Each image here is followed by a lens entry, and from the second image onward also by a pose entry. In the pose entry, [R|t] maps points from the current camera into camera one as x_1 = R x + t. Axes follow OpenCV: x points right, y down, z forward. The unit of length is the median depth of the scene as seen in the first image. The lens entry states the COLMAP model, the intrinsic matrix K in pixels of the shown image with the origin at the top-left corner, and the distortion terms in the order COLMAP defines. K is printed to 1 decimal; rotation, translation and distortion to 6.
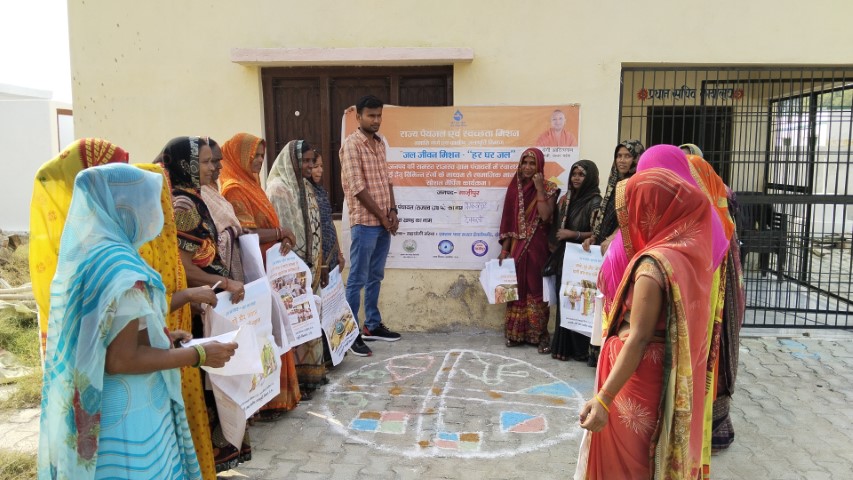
lens RADIAL K [[663.7, 0, 428.9], [0, 663.7, 216.7], [0, 0, 1]] dist [0.065995, -0.128099]
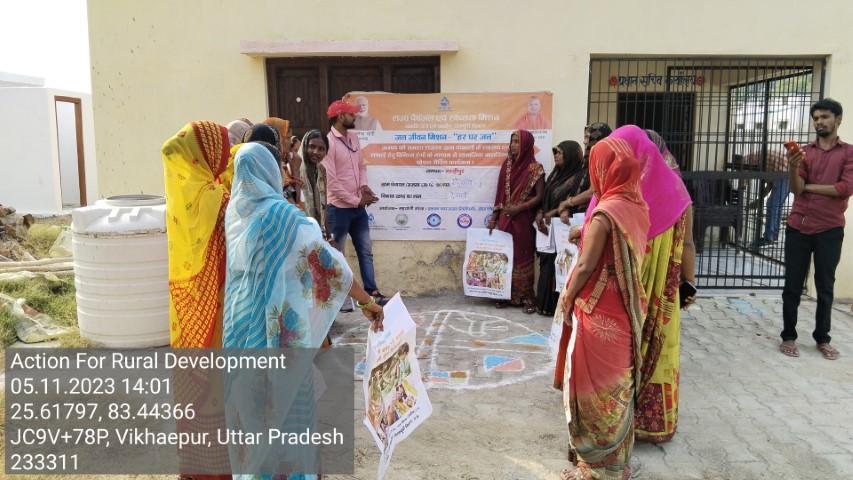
lens RADIAL K [[663.7, 0, 425.8], [0, 663.7, 215.1], [0, 0, 1]] dist [0.065995, -0.128099]
pose [[0.999679, -0.005869, 0.024647, -0.016221], [0.005344, 0.999758, 0.021331, 0.013690], [-0.024766, -0.021193, 0.999469, -0.114329]]
